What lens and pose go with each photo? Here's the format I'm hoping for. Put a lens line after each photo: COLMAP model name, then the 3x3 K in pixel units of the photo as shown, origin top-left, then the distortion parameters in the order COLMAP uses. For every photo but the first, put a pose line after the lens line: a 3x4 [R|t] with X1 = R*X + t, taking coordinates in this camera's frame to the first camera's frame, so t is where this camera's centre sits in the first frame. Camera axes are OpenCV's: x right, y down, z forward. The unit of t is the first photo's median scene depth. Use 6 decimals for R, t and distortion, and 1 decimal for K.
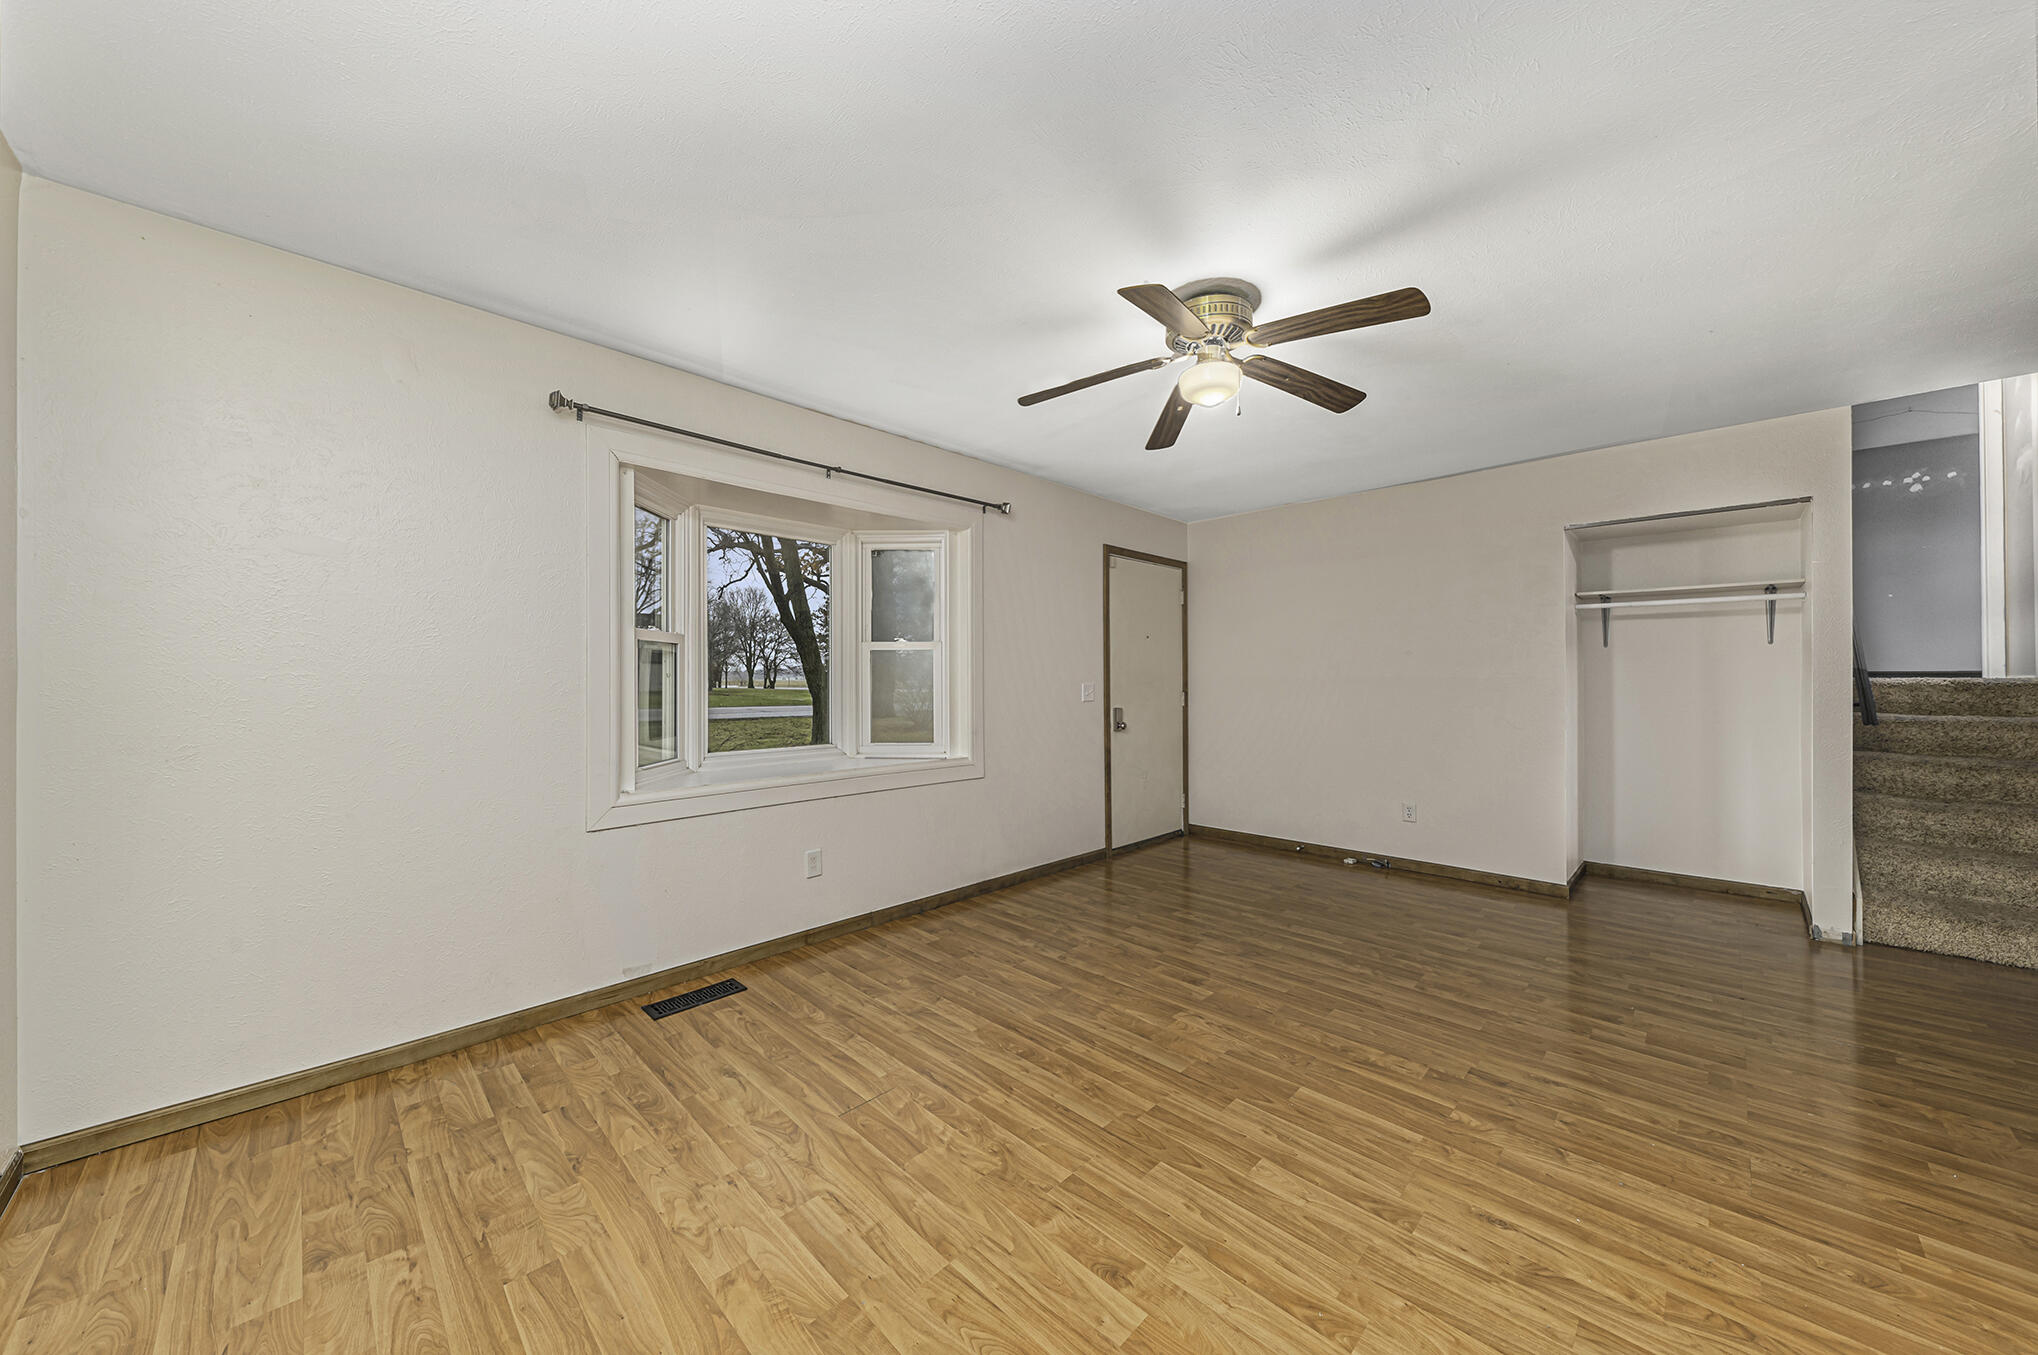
lens RADIAL K [[700.4, 0, 1019.0], [0, 700.4, 677.5], [0, 0, 1]] dist [-0.006739, -0.000110]
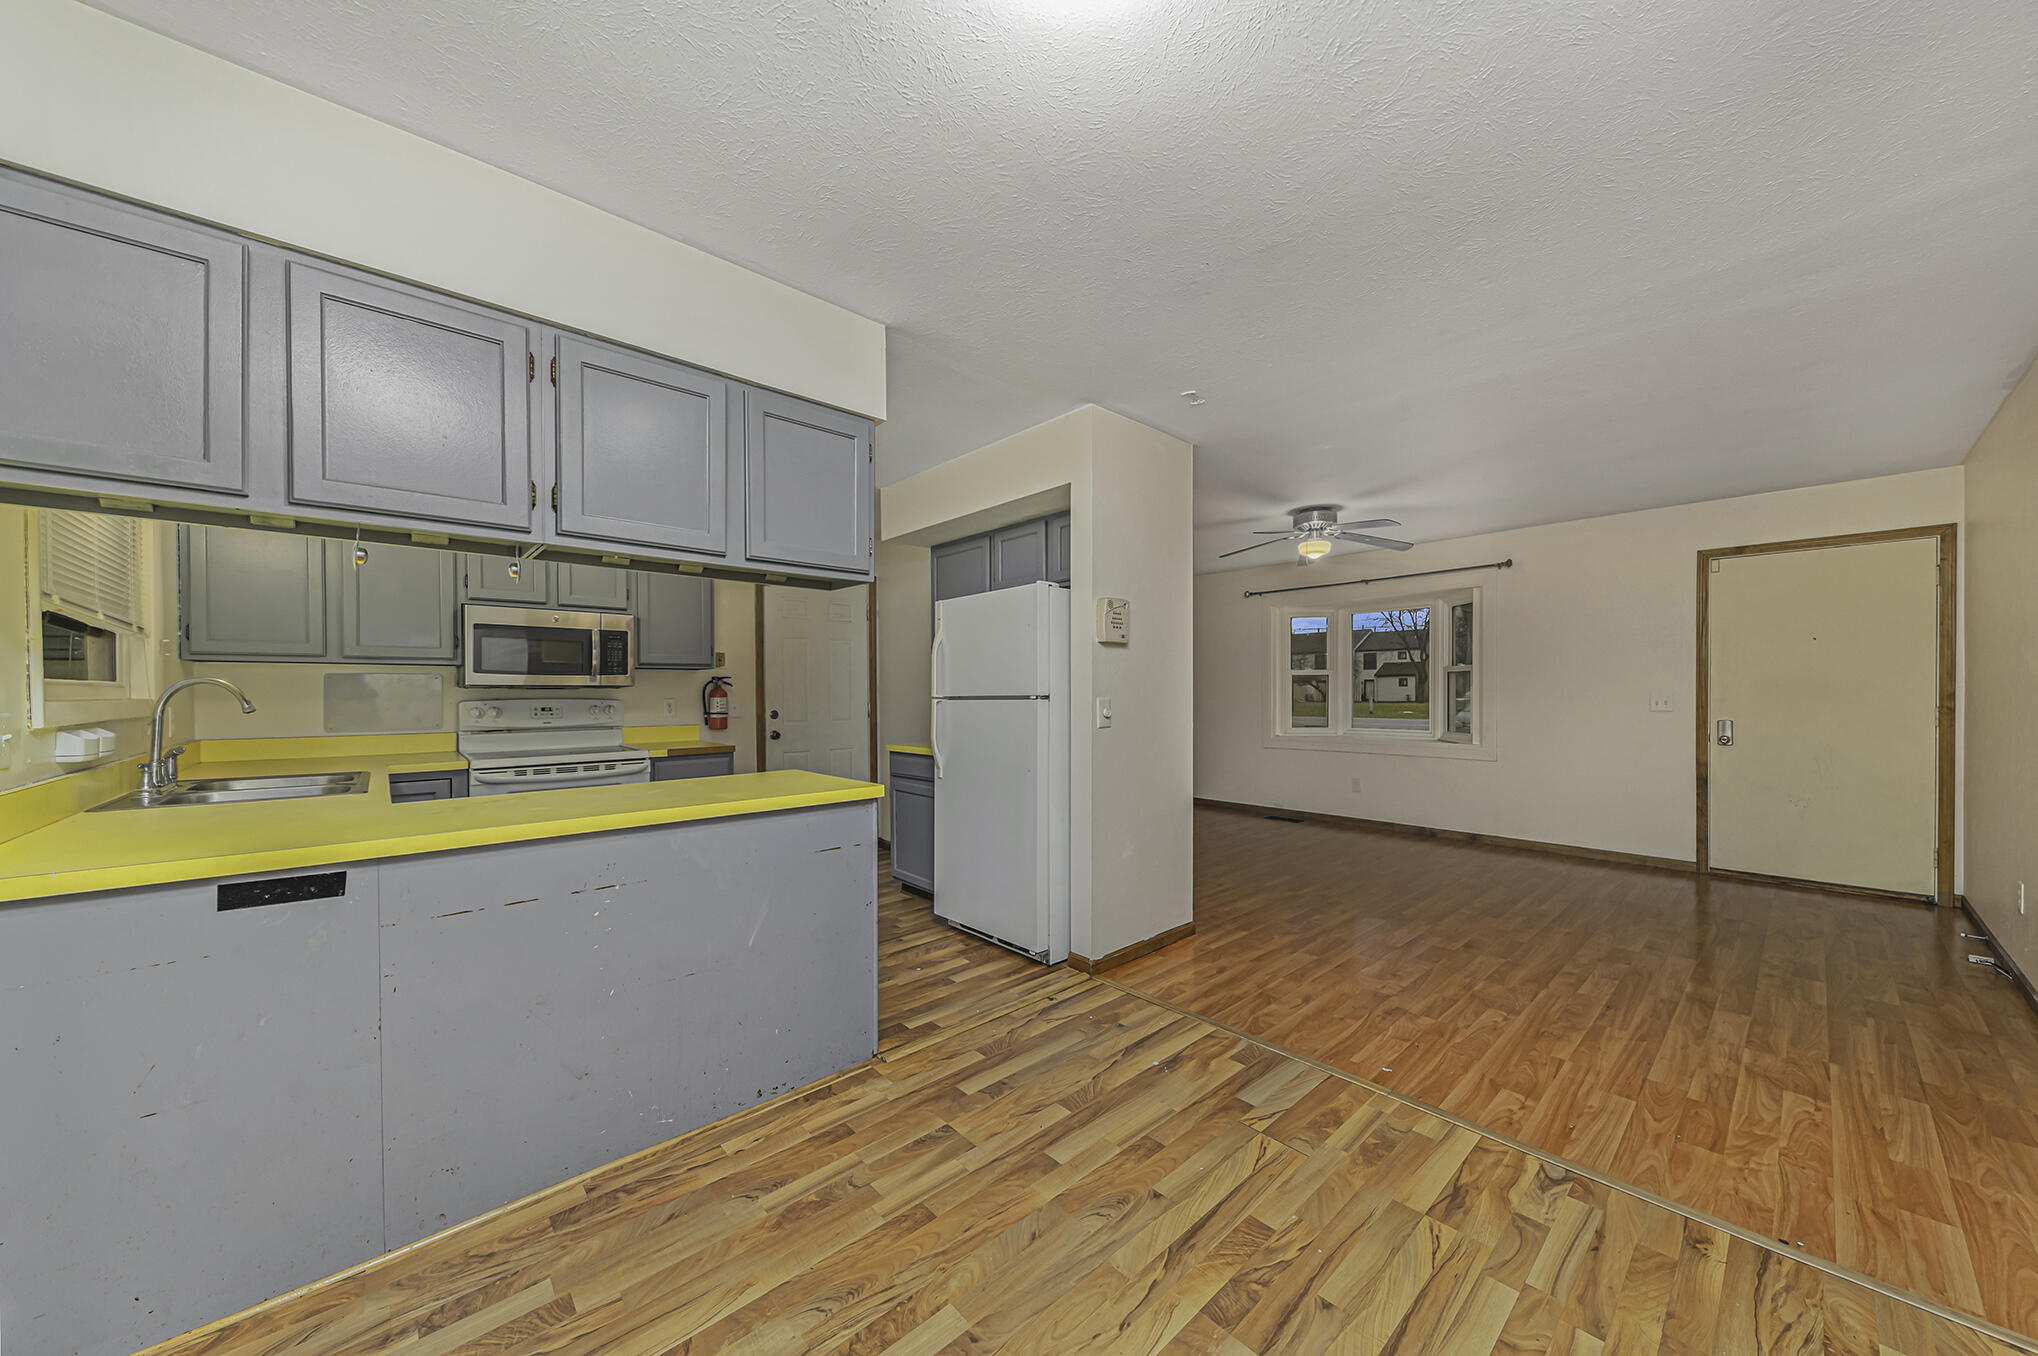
lens RADIAL K [[719.2, 0, 1015.7], [0, 719.2, 696.5], [0, 0, 1]] dist [-0.000145, -0.000032]
pose [[-0.059512, 0.004285, -0.998218, 1.176066], [0.005209, 0.999979, 0.003982, 0.002210], [0.998214, -0.004962, -0.059533, 0.114502]]
